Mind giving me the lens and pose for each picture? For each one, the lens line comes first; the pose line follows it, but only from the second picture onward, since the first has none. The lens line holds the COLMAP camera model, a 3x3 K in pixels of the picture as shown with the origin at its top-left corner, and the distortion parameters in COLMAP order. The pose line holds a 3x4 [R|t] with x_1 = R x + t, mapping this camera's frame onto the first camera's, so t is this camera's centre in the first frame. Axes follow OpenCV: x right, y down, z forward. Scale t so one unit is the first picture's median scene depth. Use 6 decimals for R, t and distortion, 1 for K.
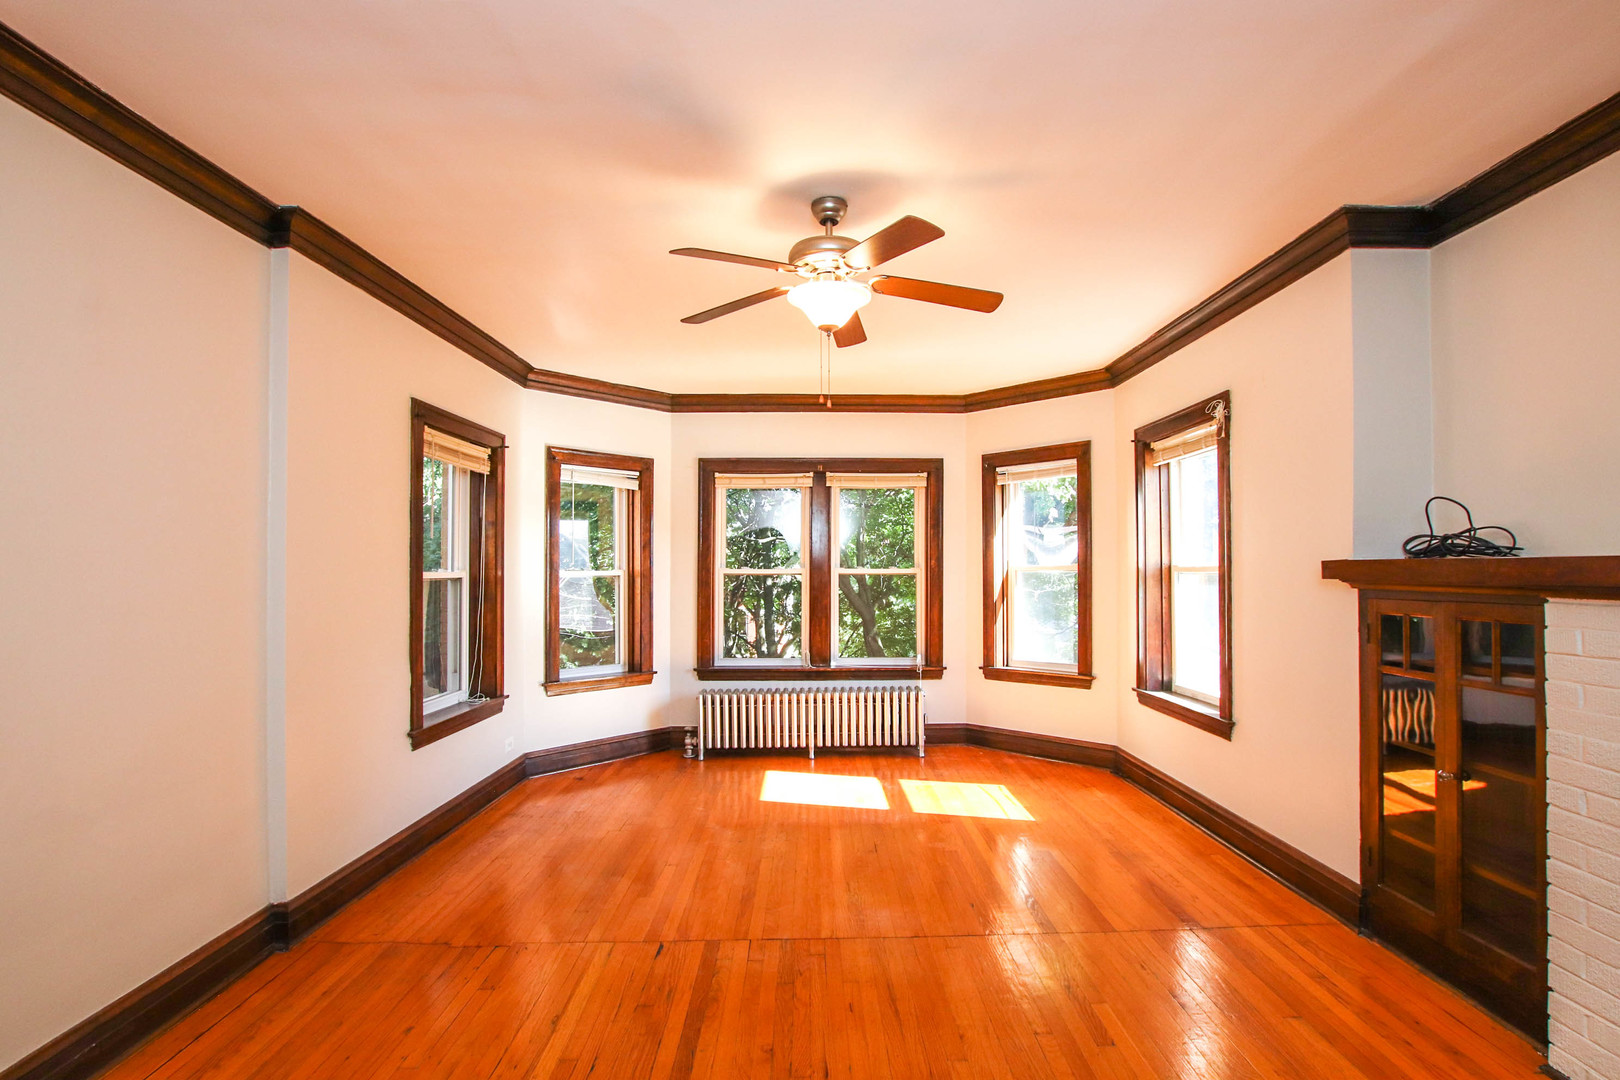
lens RADIAL K [[774.6, 0, 823.4], [0, 774.6, 557.6], [0, 0, 1]] dist [-0.023376, 0.000374]
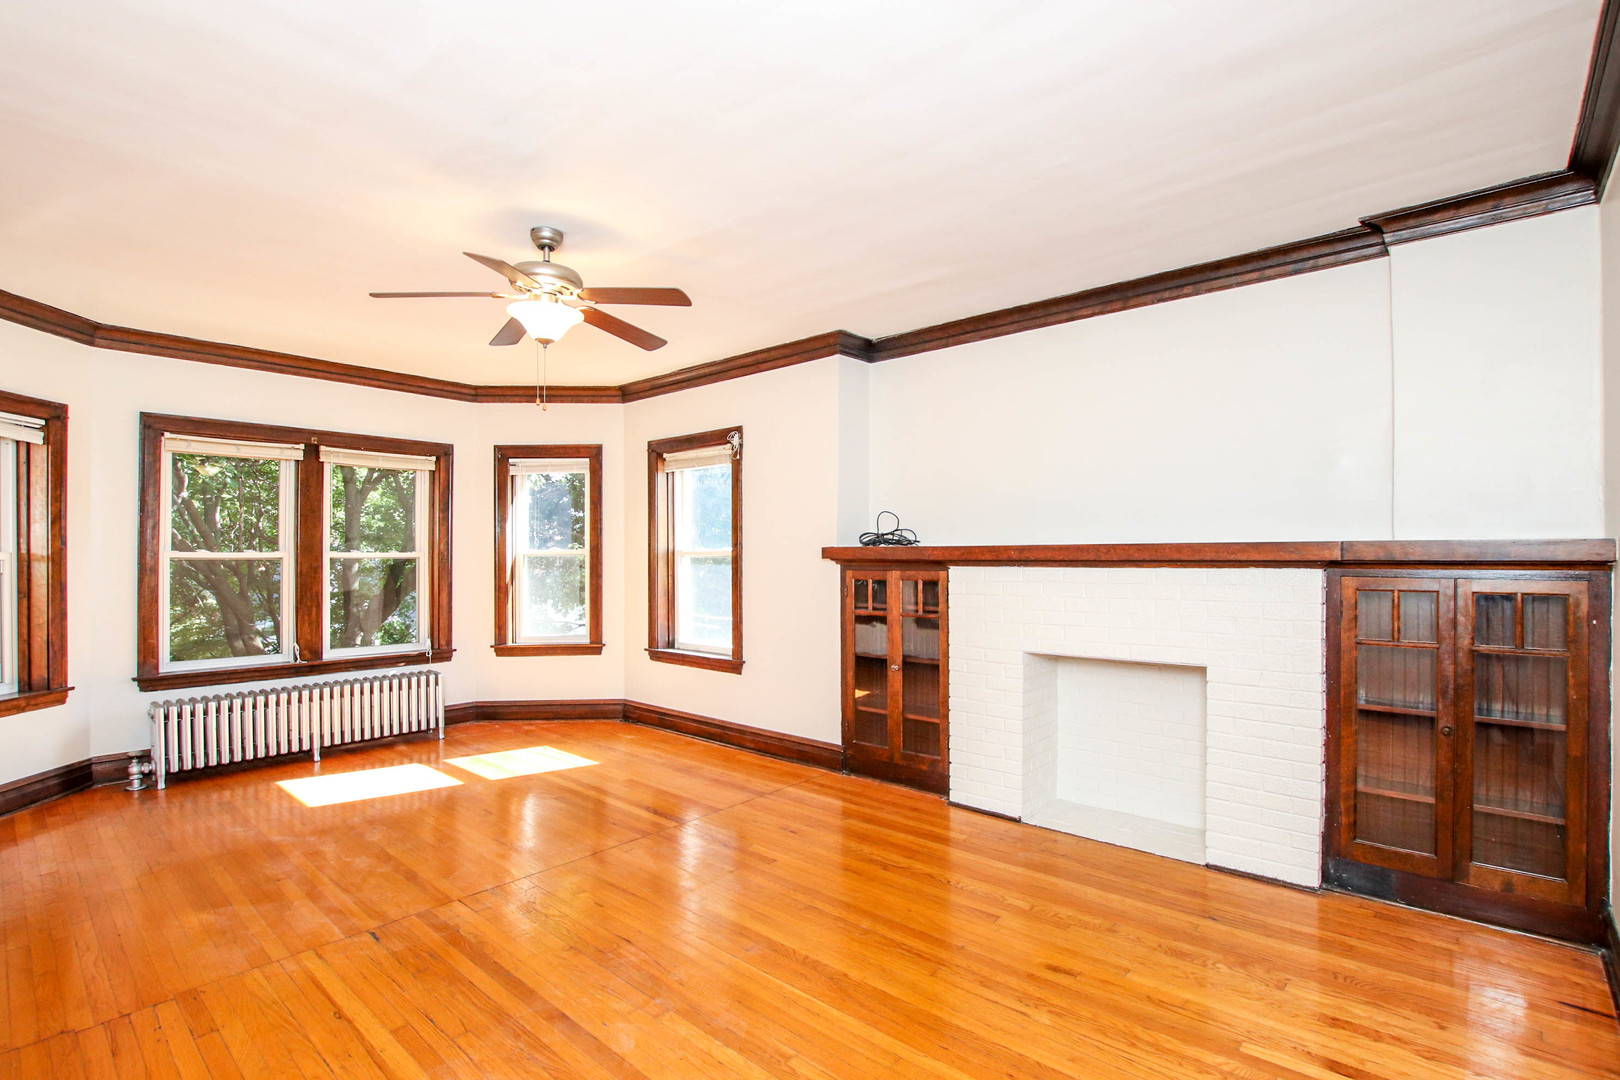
lens RADIAL K [[765.1, 0, 826.7], [0, 765.1, 553.5], [0, 0, 1]] dist [-0.020108, -0.000654]
pose [[0.668186, 0.002663, 0.743989, -0.287830], [-0.011758, 0.999906, 0.006982, 0.003050], [-0.743901, -0.013413, 0.668155, -0.037366]]
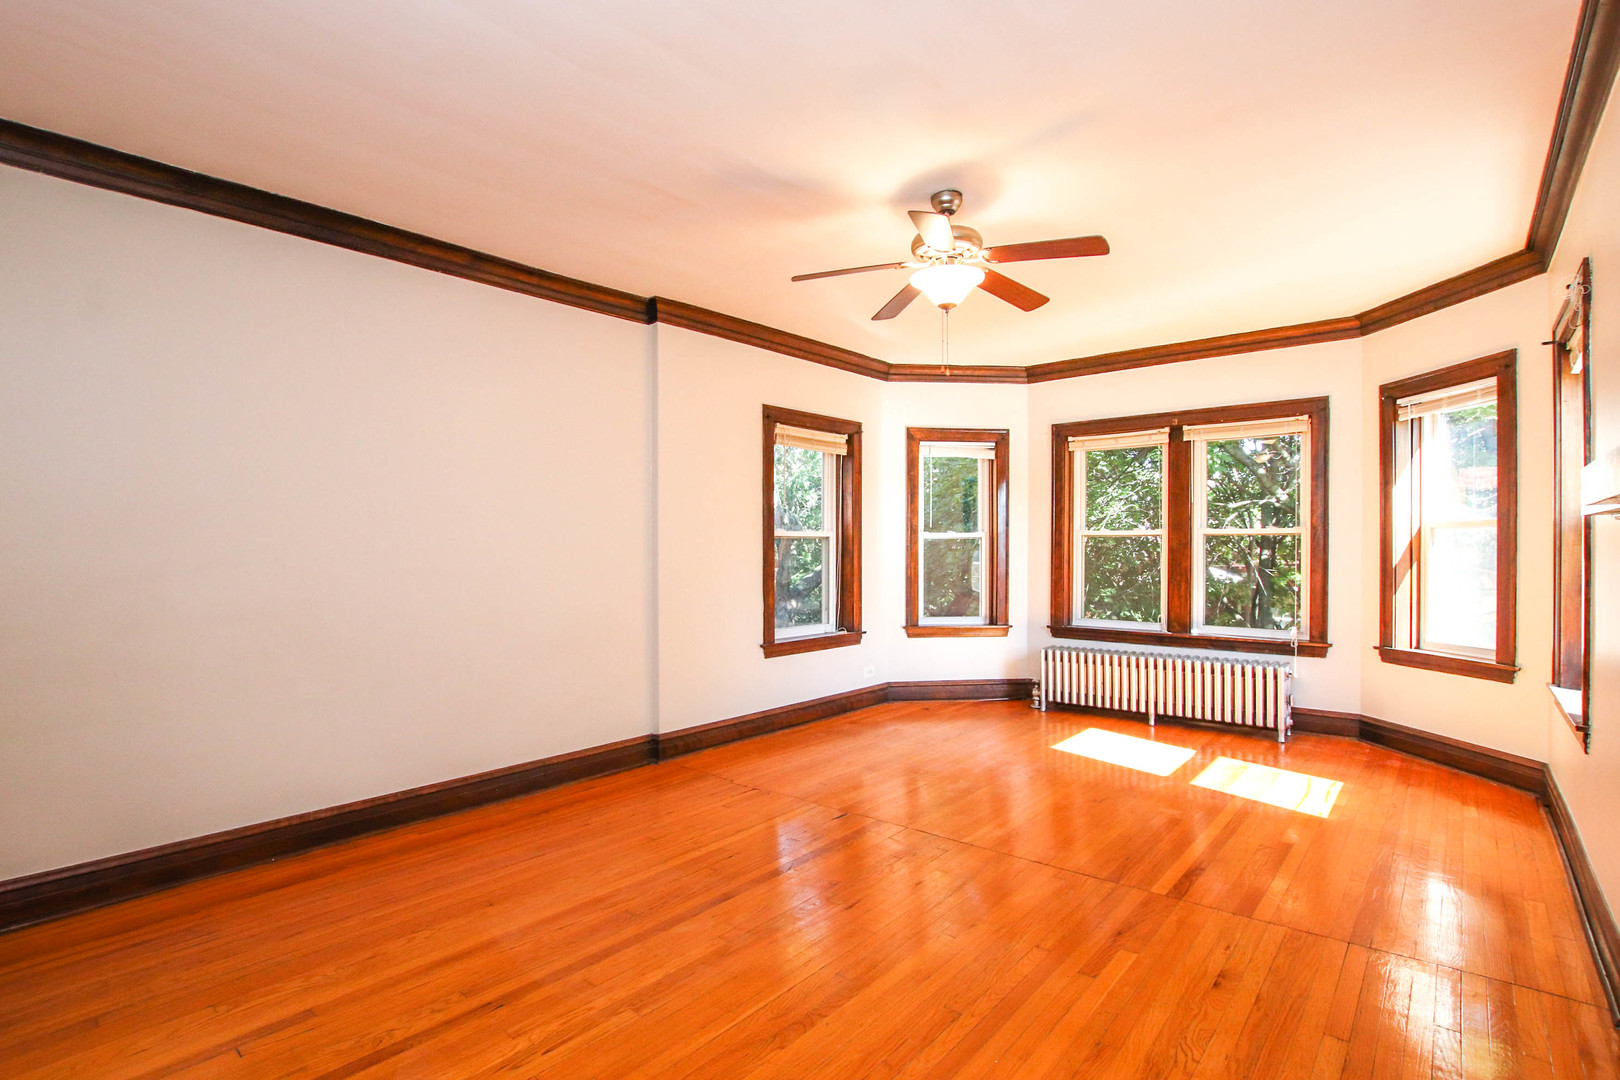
lens RADIAL K [[782.0, 0, 812.8], [0, 782.0, 547.0], [0, 0, 1]] dist [-0.024853, 0.000067]
pose [[0.746867, 0.001979, -0.664971, 0.325195], [0.008879, 0.999877, 0.012948, 0.022133], [0.664915, -0.015574, 0.746757, 0.000306]]
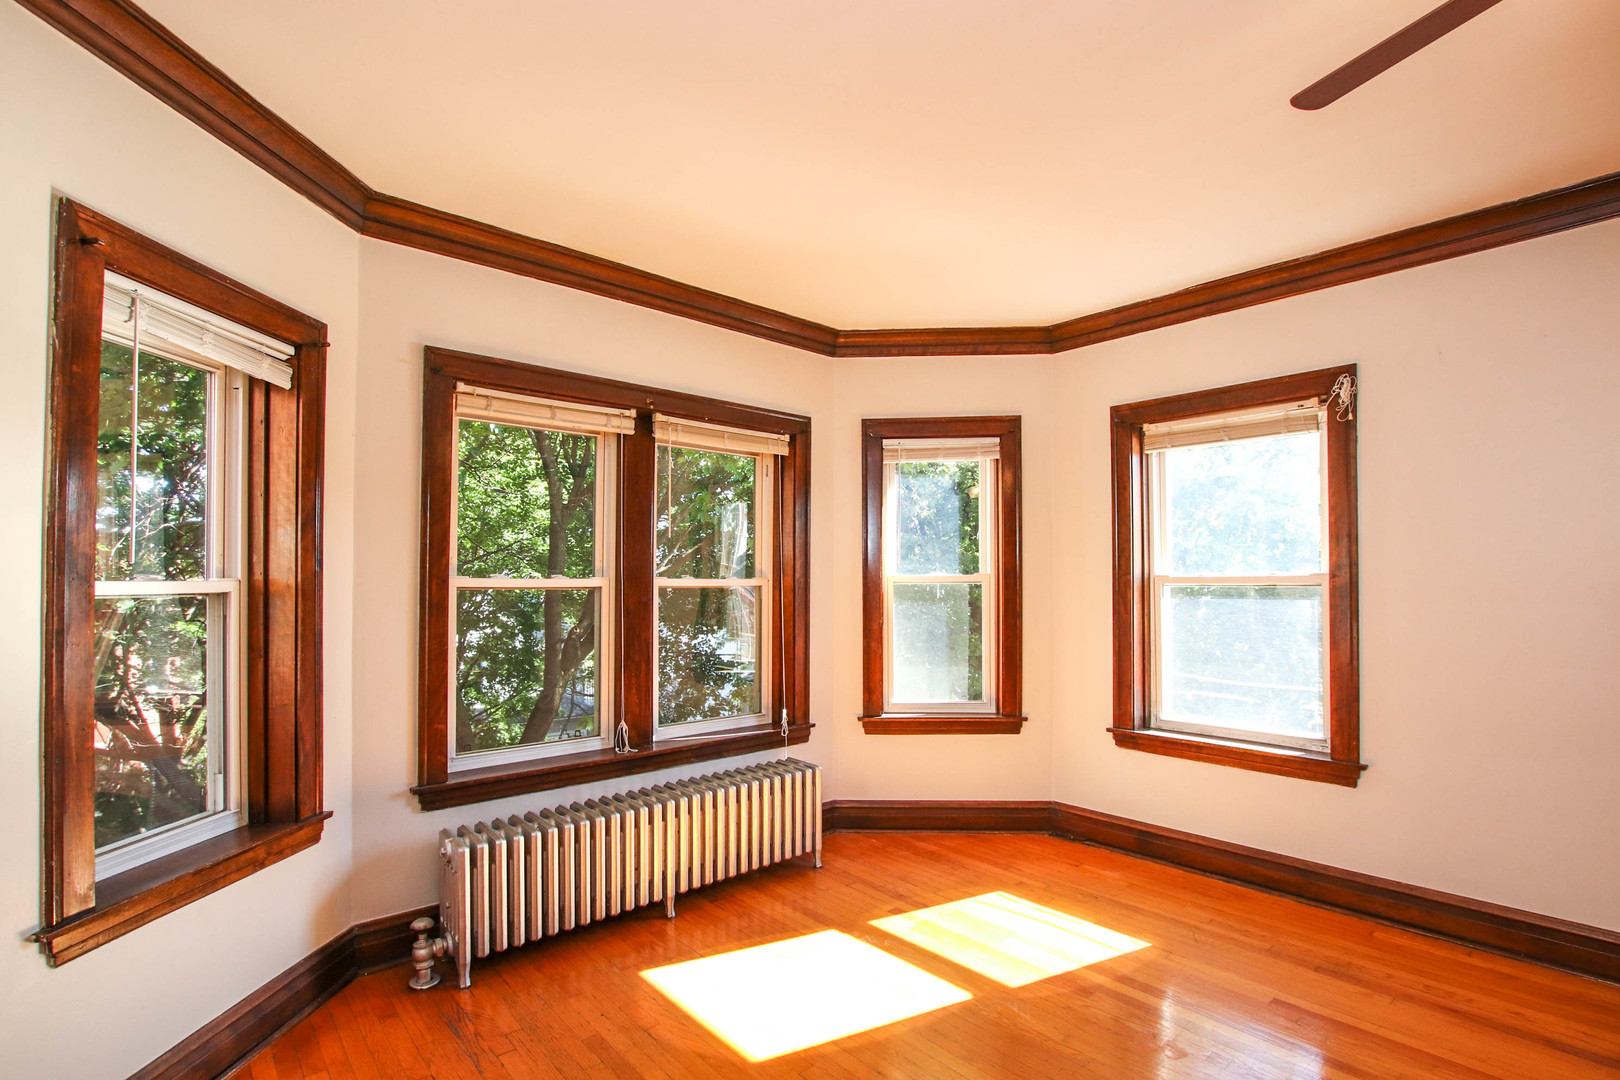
lens RADIAL K [[776.9, 0, 821.5], [0, 776.9, 569.4], [0, 0, 1]] dist [-0.018594, 0.000622]
pose [[0.755014, 0.011269, 0.655612, -0.314547], [-0.011484, 0.999926, -0.003962, 0.009489], [-0.655608, -0.004538, 0.755088, 0.527500]]
